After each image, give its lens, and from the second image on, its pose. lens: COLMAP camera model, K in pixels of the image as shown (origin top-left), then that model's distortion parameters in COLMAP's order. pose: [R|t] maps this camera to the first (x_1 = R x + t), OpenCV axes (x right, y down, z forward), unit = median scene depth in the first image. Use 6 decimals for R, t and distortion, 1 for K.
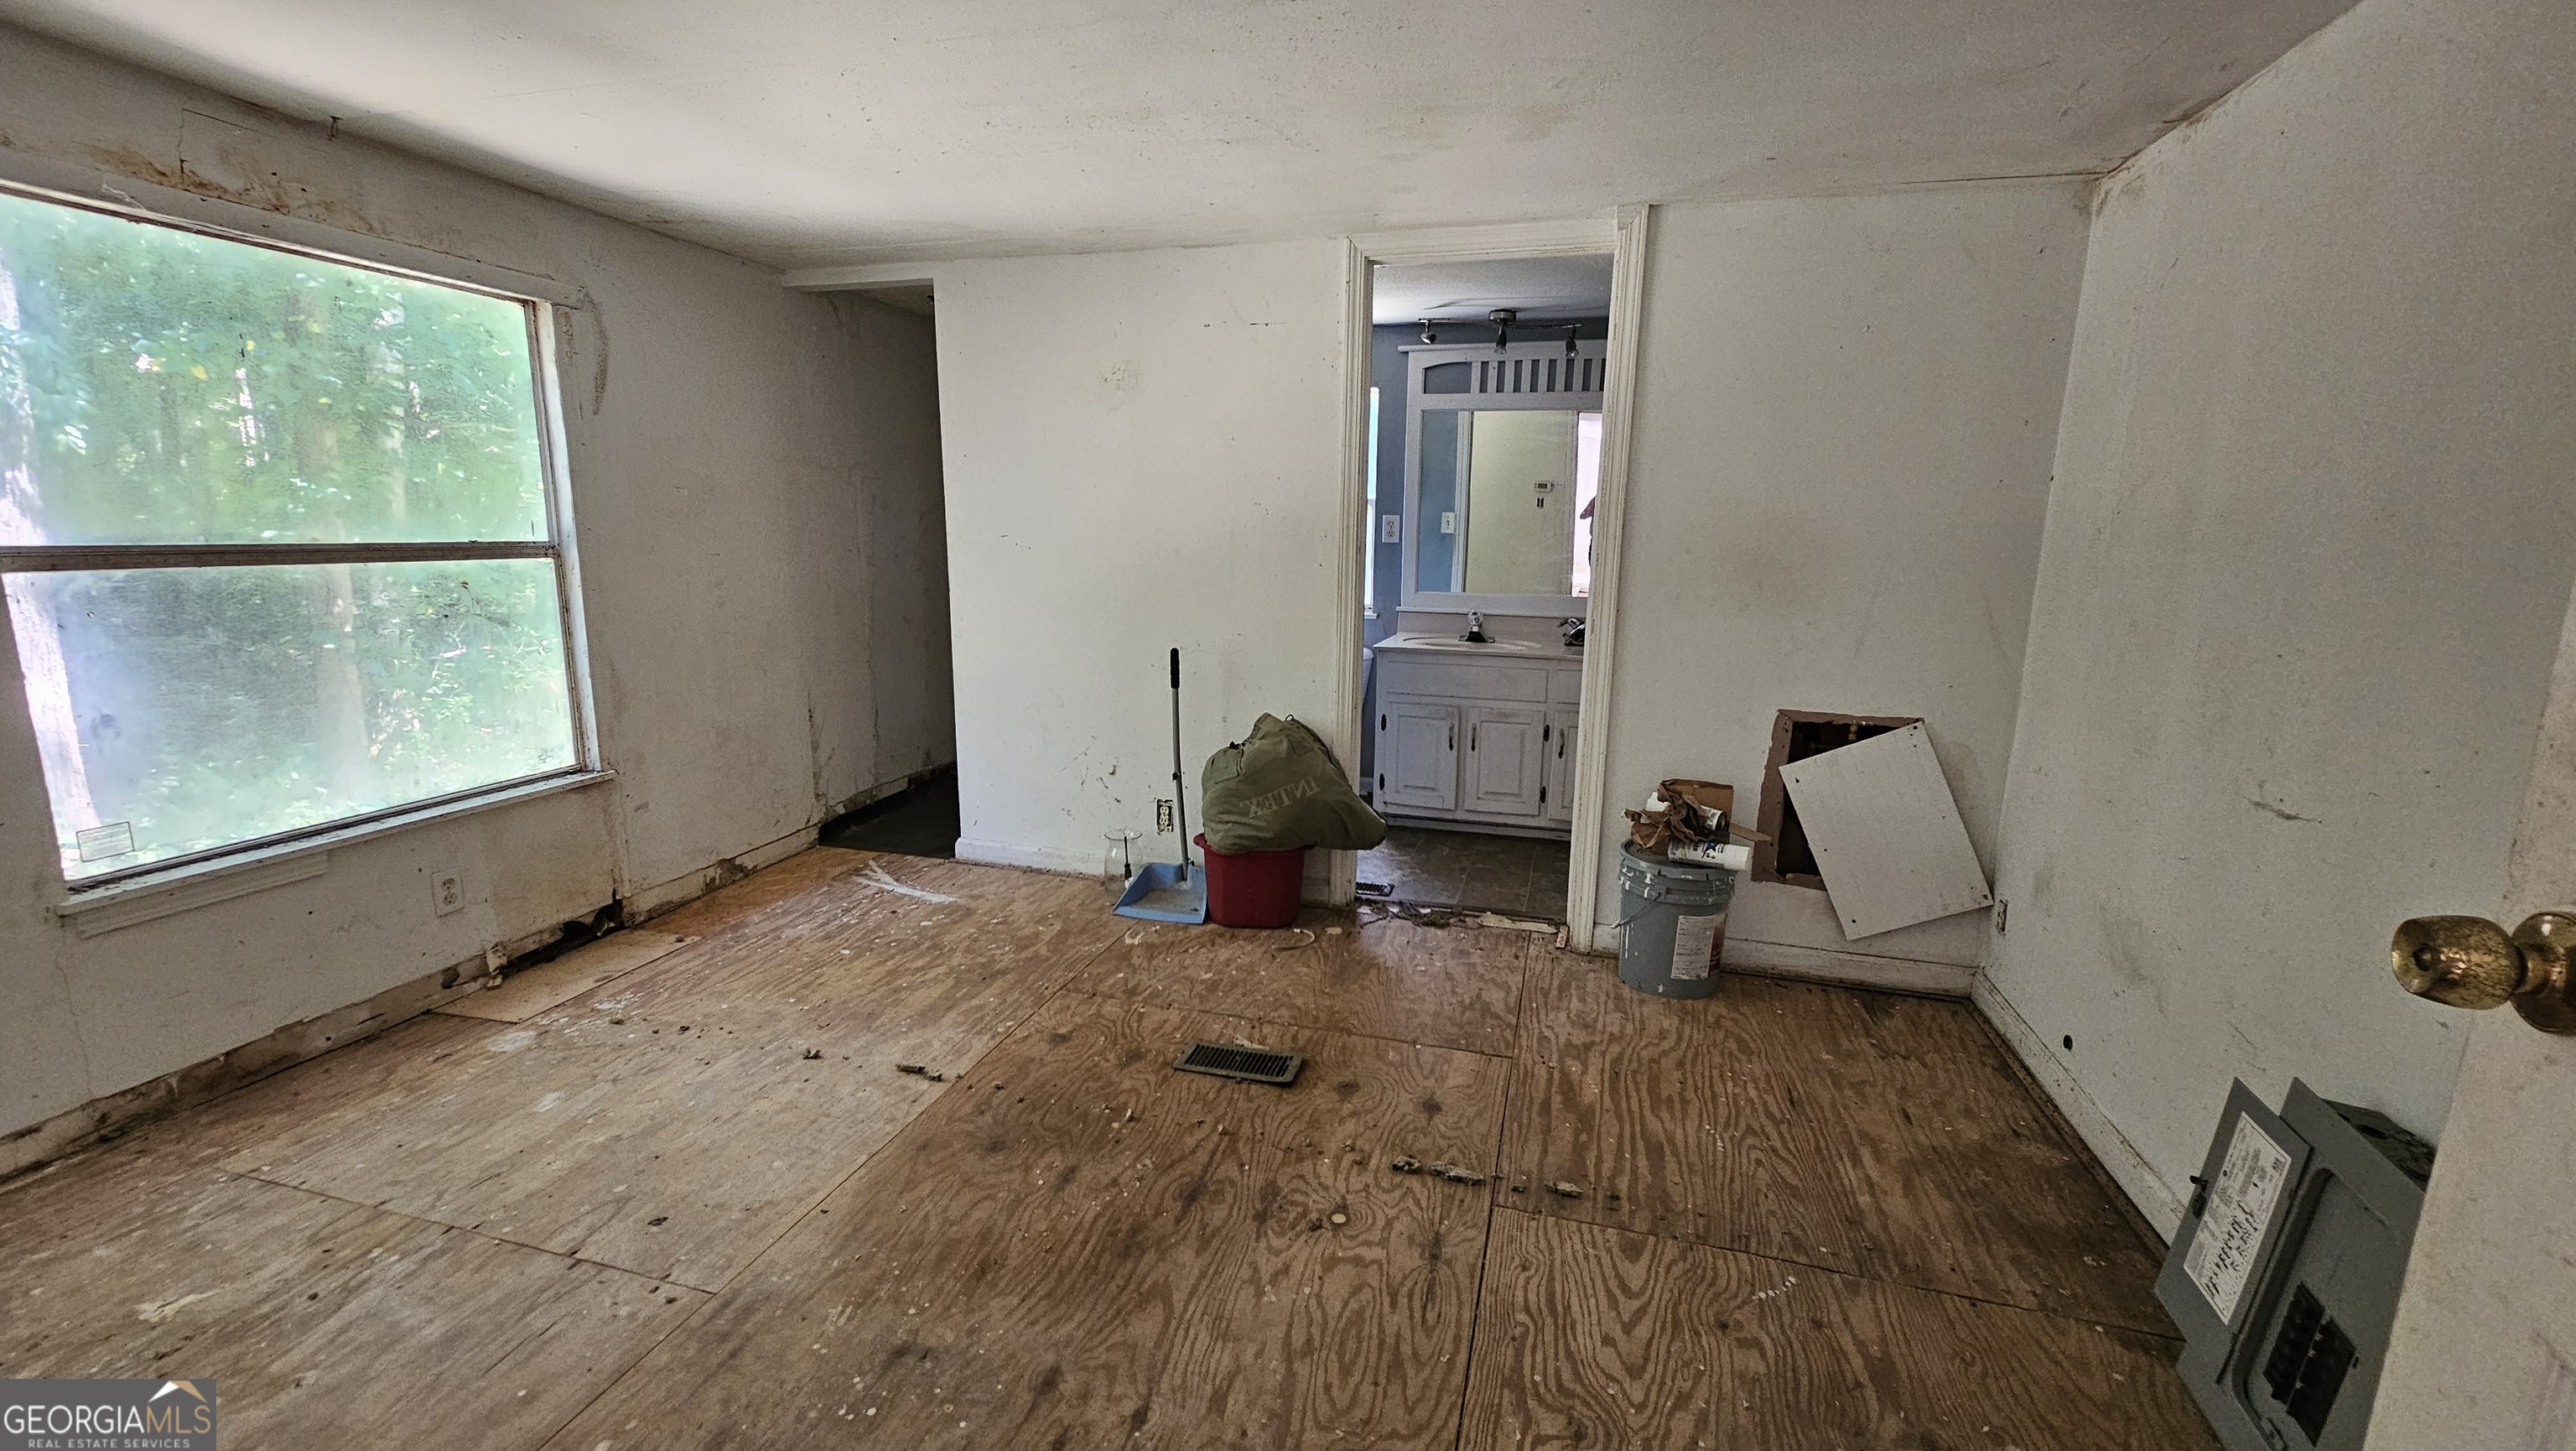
lens RADIAL K [[1053.6, 0, 1287.0], [0, 1053.6, 719.0], [0, 0, 1]] dist [0.001514, 0.000454]
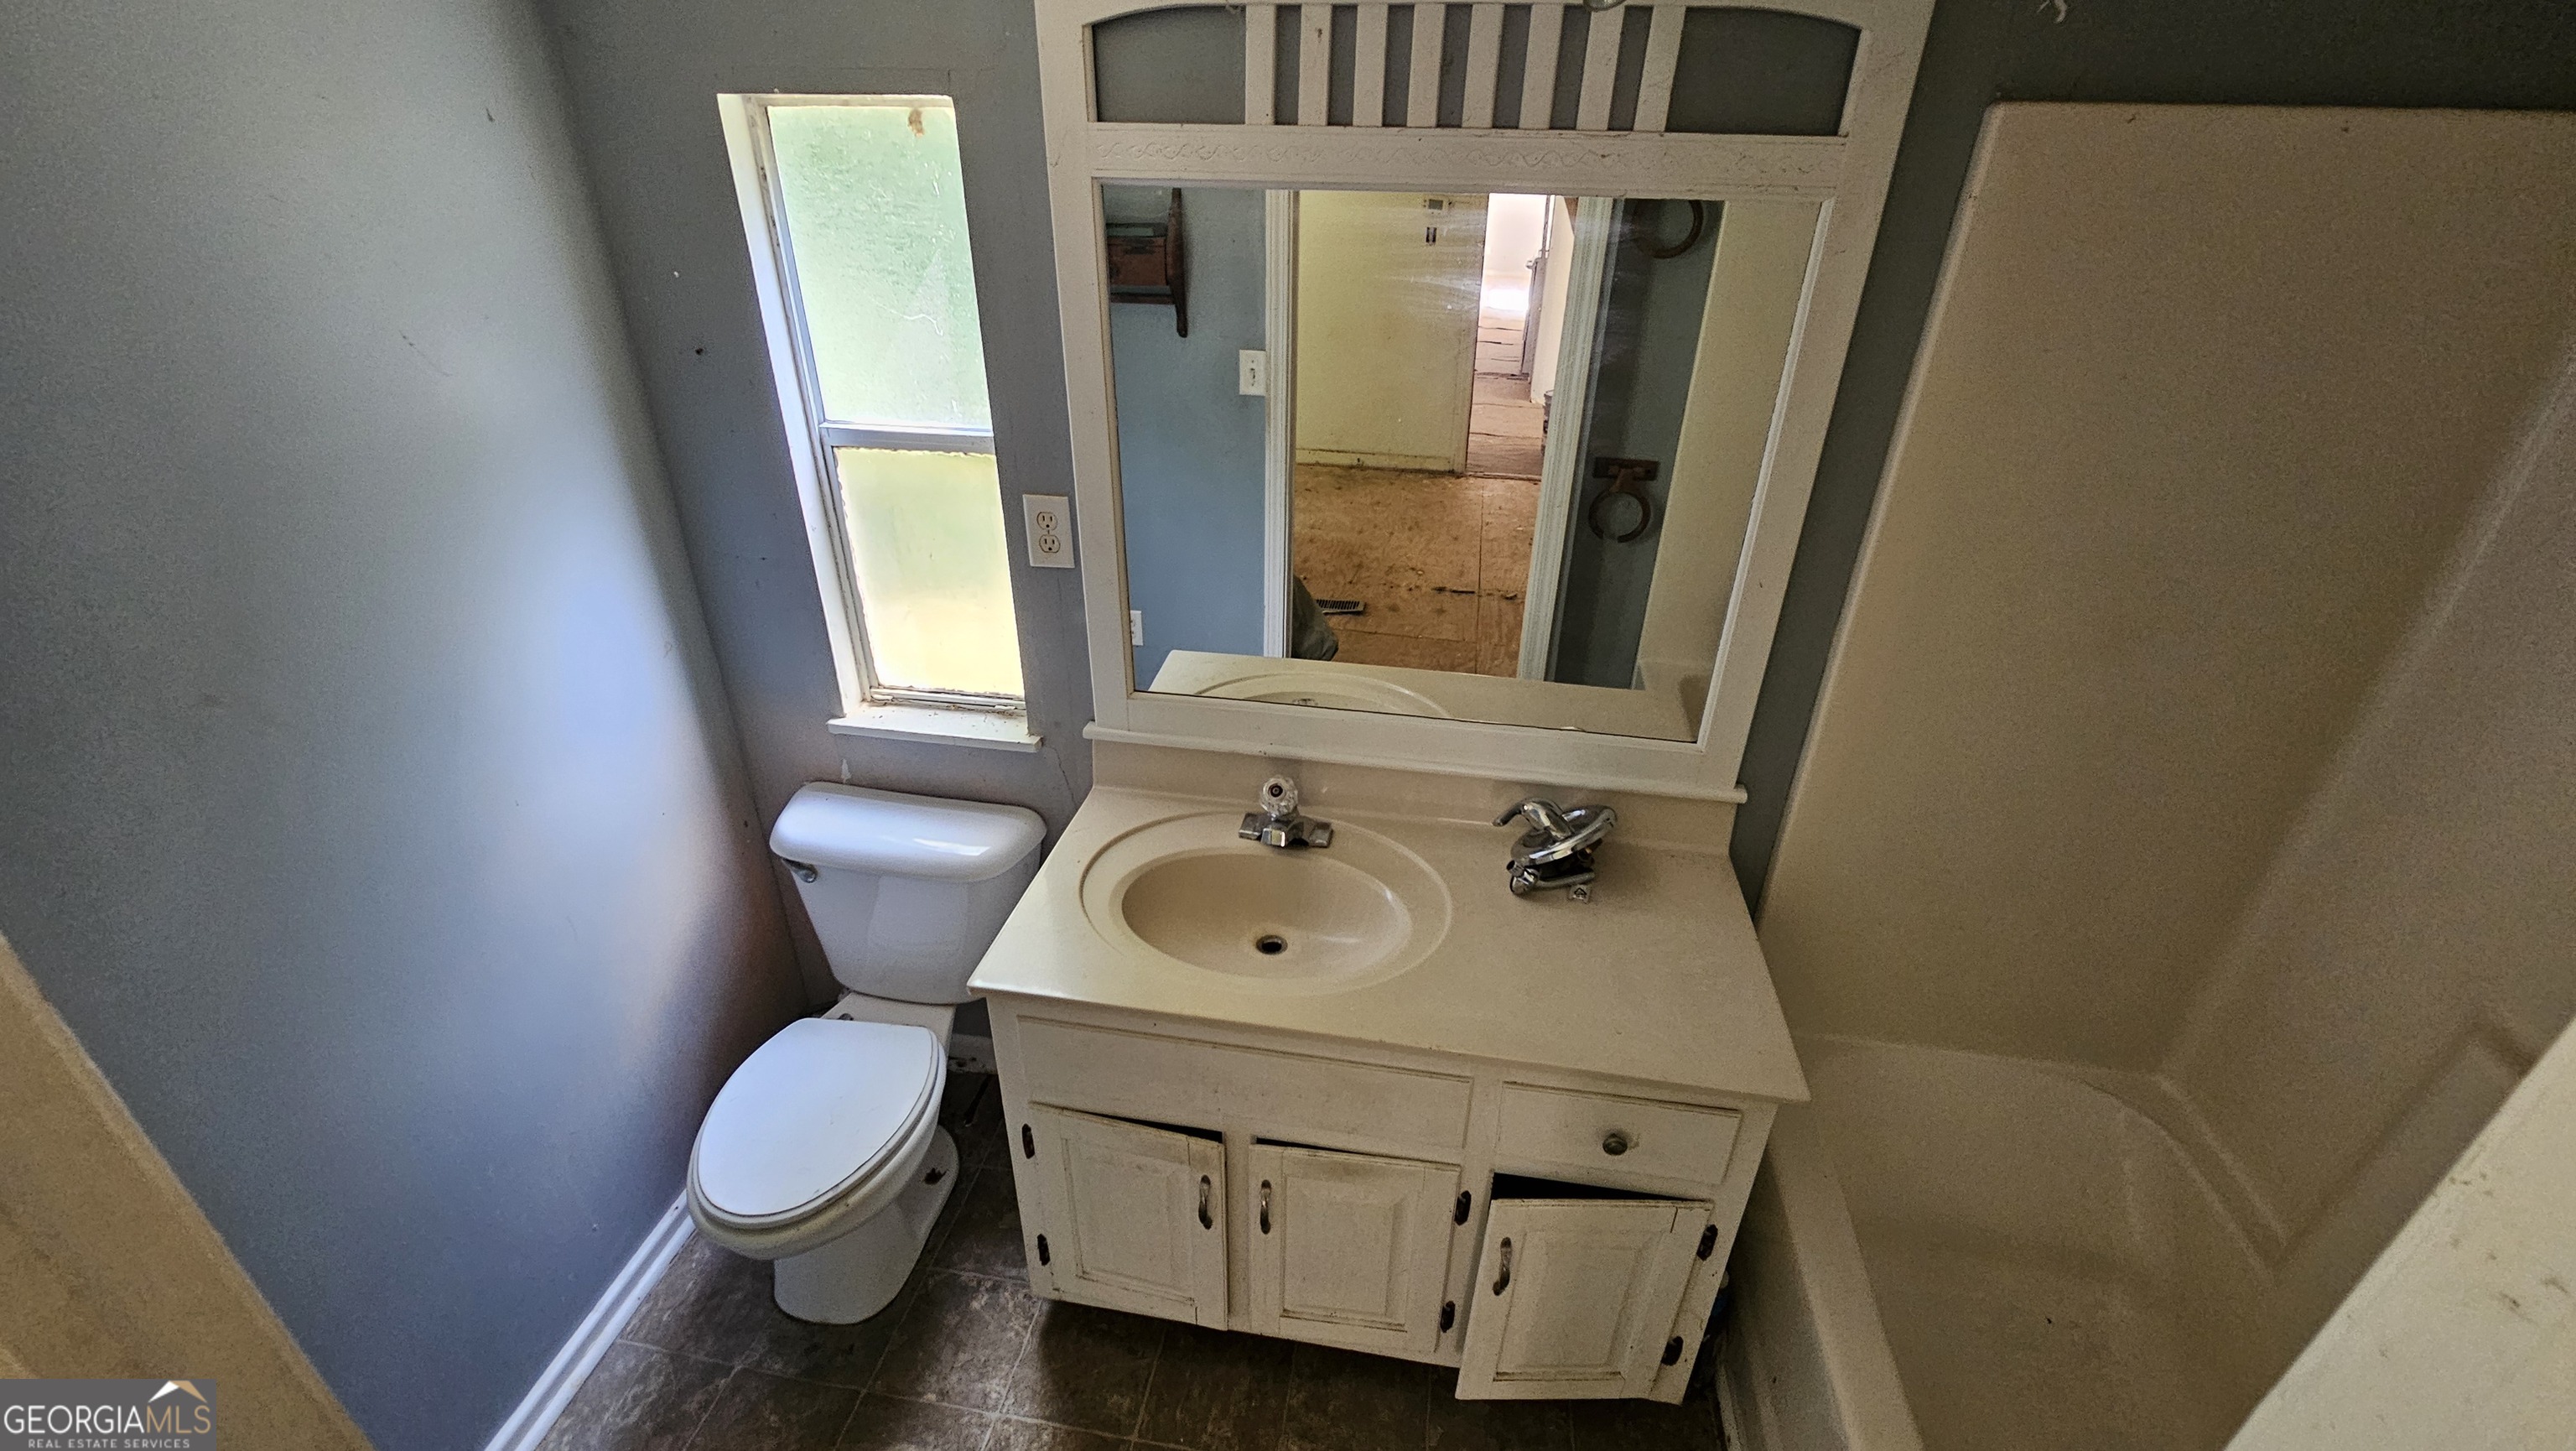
lens RADIAL K [[1053.6, 0, 1283.9], [0, 1053.6, 729.2], [0, 0, 1]] dist [0.001514, 0.000454]
pose [[0.993129, -0.052109, 0.104784, 0.143564], [0.018489, 0.954014, 0.299190, -0.232551], [-0.115556, -0.295197, 0.948423, 0.653922]]
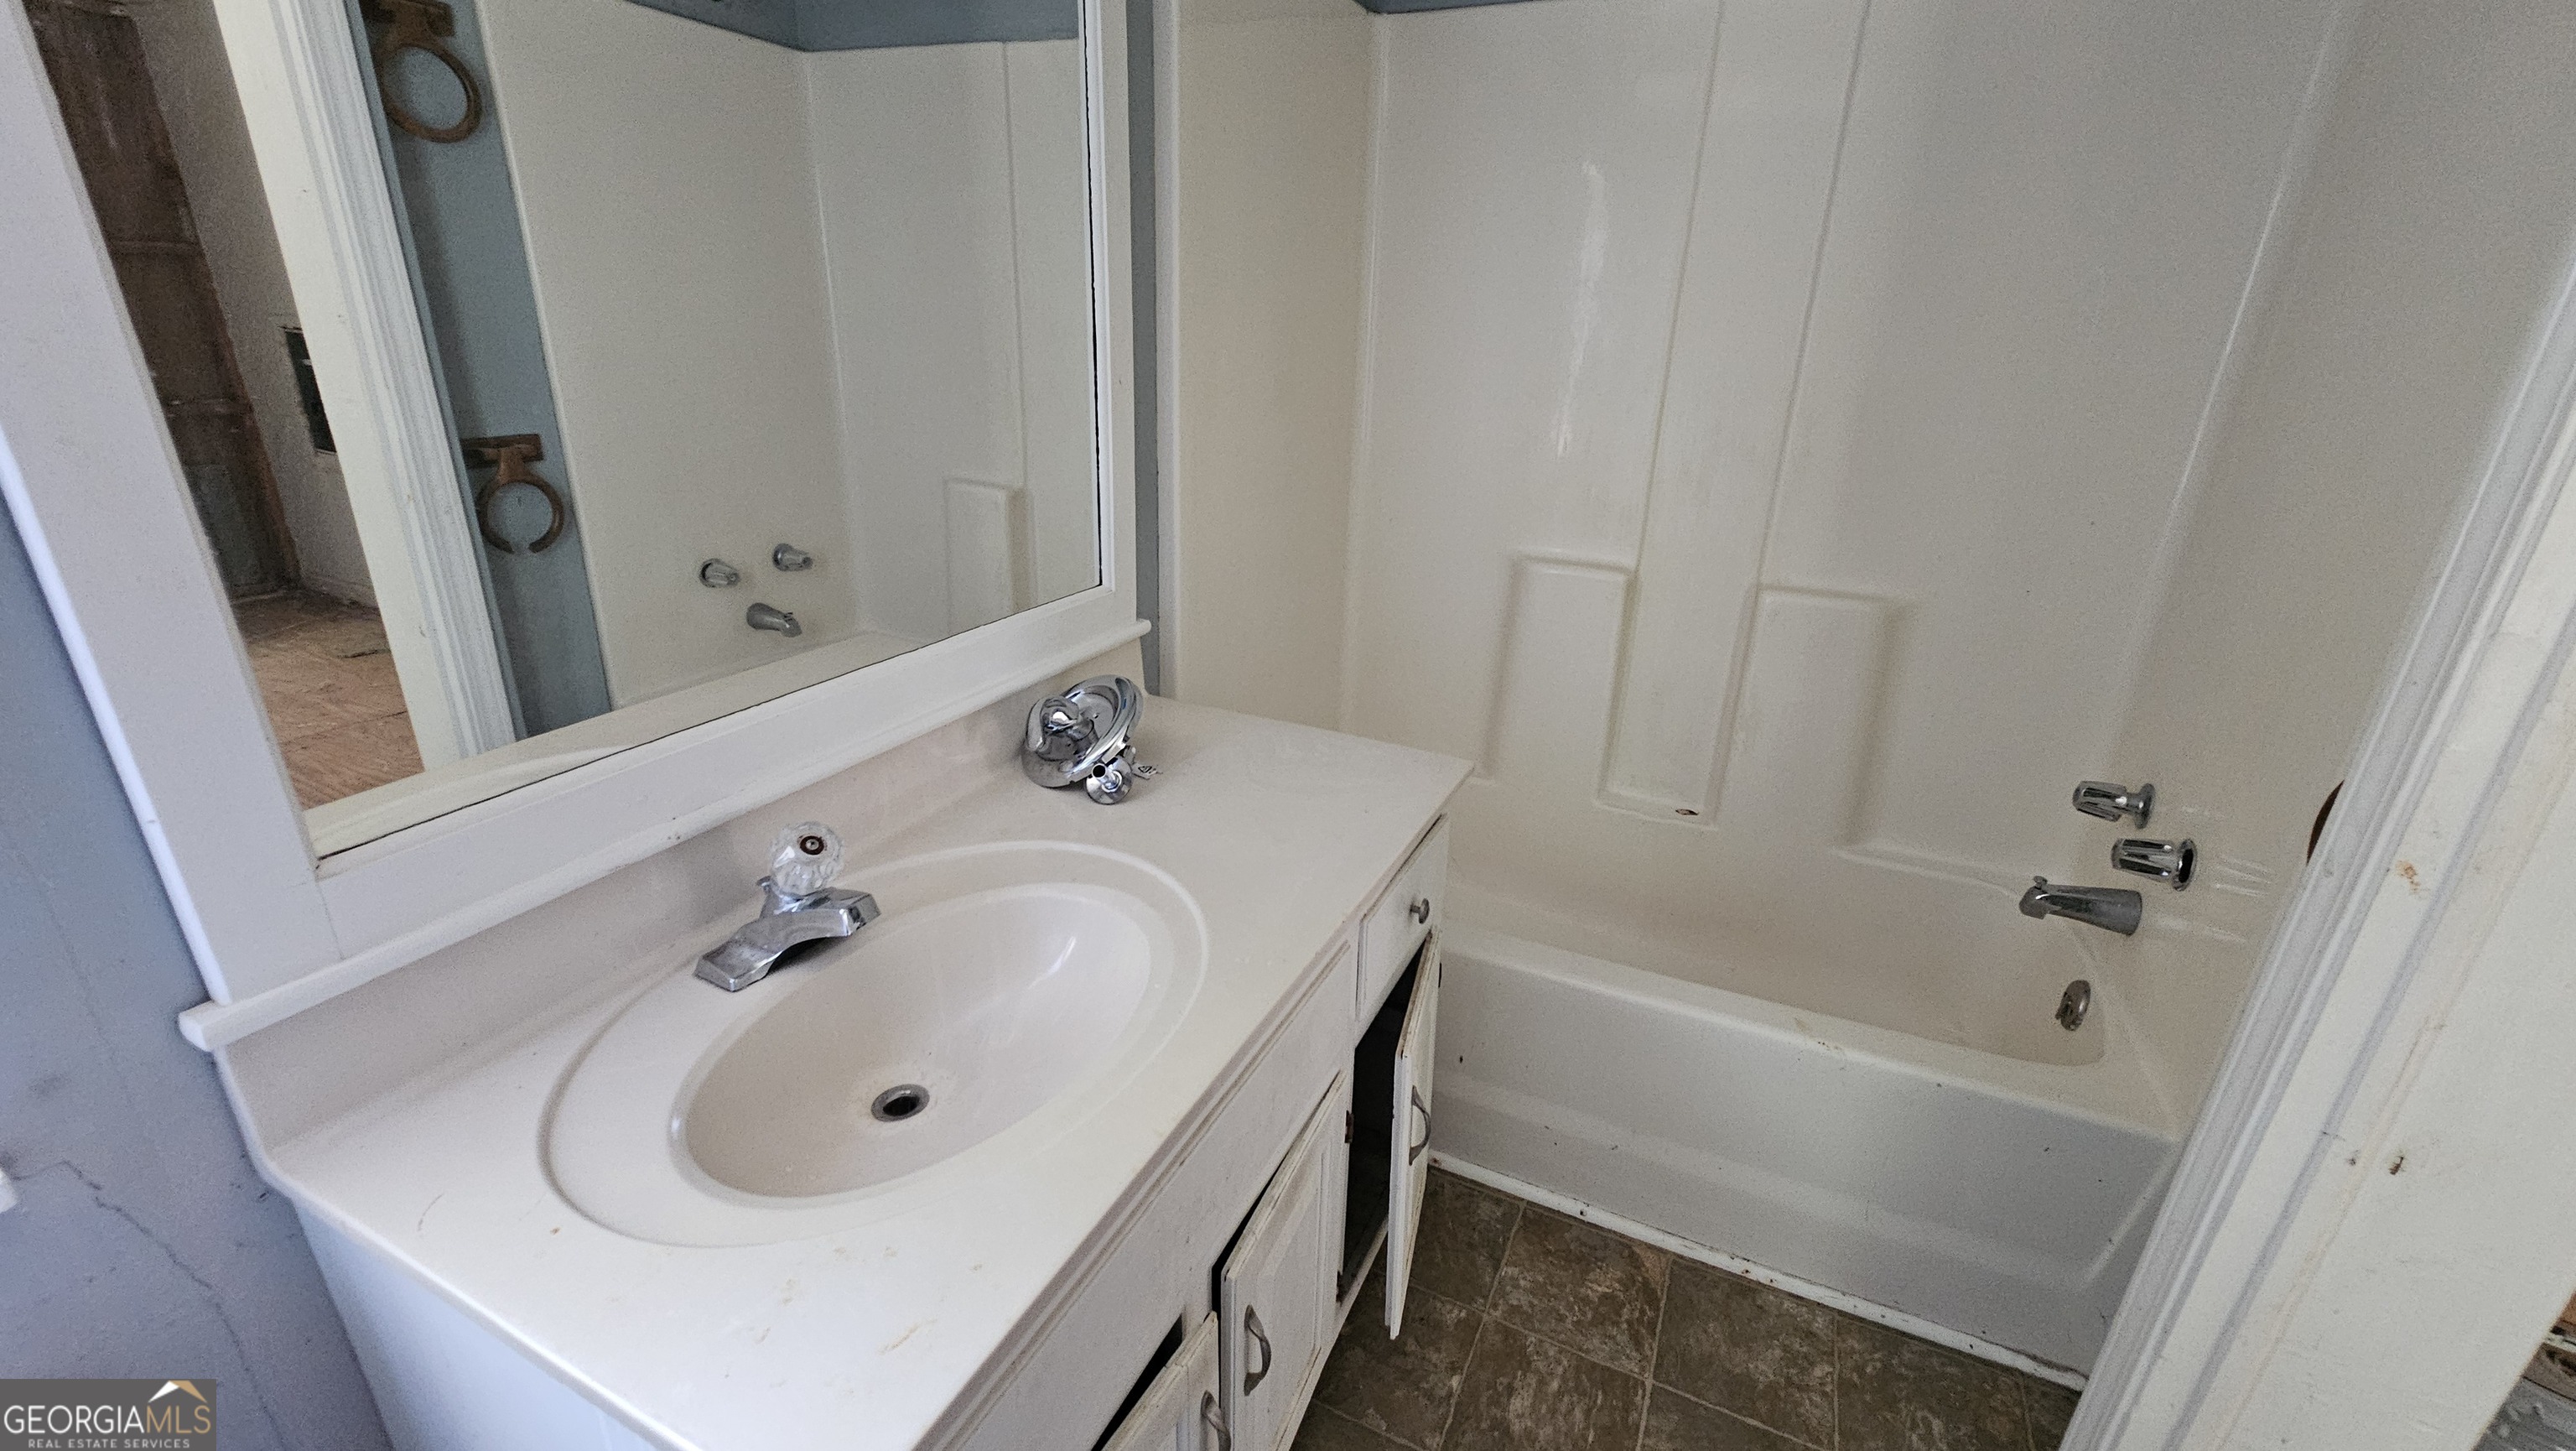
lens RADIAL K [[1053.6, 0, 1284.4], [0, 1053.6, 729.1], [0, 0, 1]] dist [0.001514, 0.000454]
pose [[0.161430, -0.367233, 0.916013, 0.015309], [0.164622, 0.925203, 0.341906, -0.176896], [-0.973057, 0.095602, 0.209810, 0.864101]]
